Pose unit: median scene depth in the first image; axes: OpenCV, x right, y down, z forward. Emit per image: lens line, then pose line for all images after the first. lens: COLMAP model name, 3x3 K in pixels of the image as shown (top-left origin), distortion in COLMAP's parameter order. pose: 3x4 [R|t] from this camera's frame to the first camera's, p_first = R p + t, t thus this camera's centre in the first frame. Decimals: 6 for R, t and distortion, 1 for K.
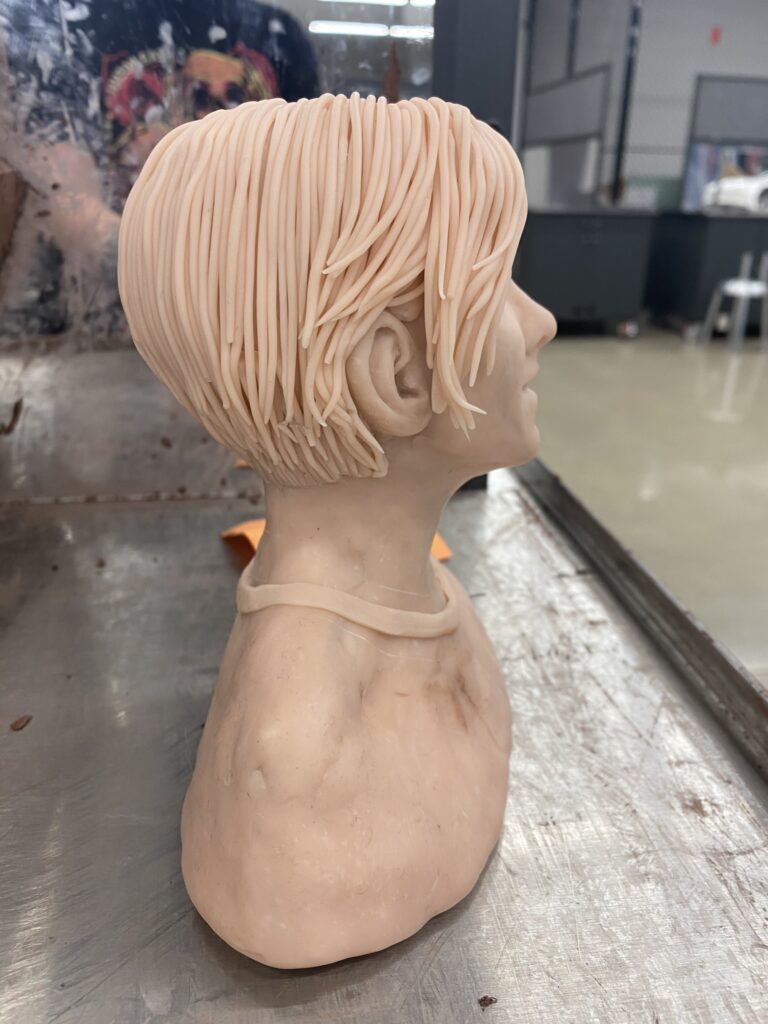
lens RADIAL K [[796.7, 0, 387.5], [0, 796.7, 512.7], [0, 0, 1]] dist [0.014380, -0.009798]
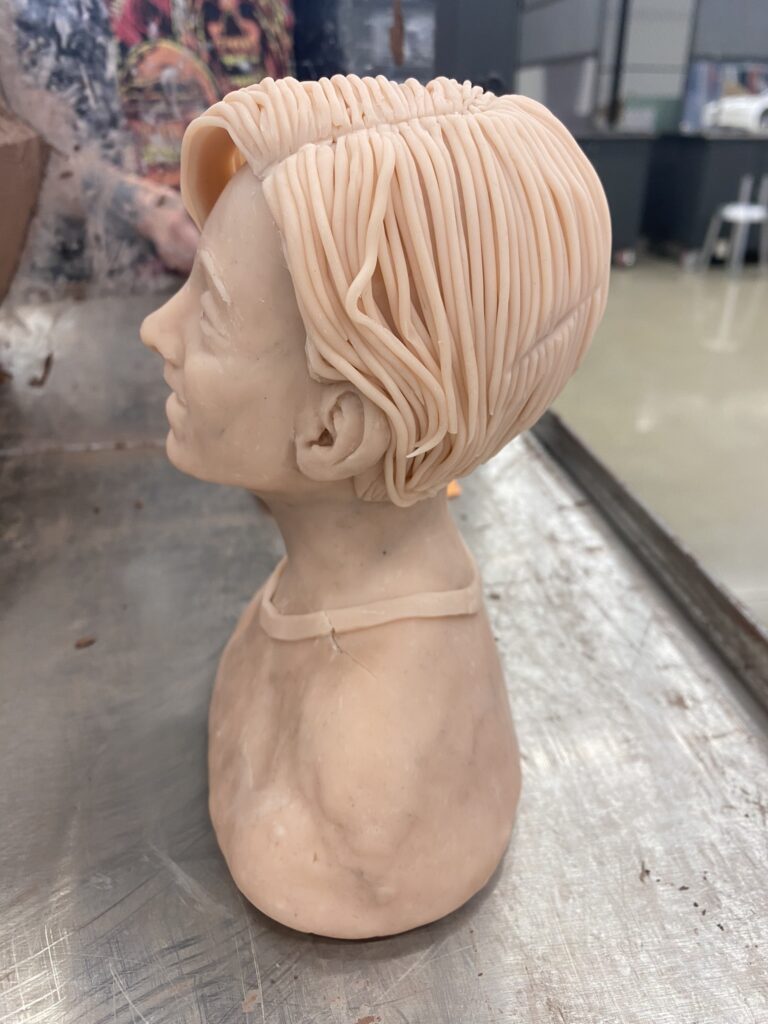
lens RADIAL K [[796.7, 0, 379.7], [0, 796.7, 511.6], [0, 0, 1]] dist [0.014380, -0.009798]
pose [[0.999745, -0.021635, -0.006428, -0.025567], [0.022072, 0.996696, 0.078162, -0.006951], [0.004716, -0.078284, 0.996920, -0.096463]]
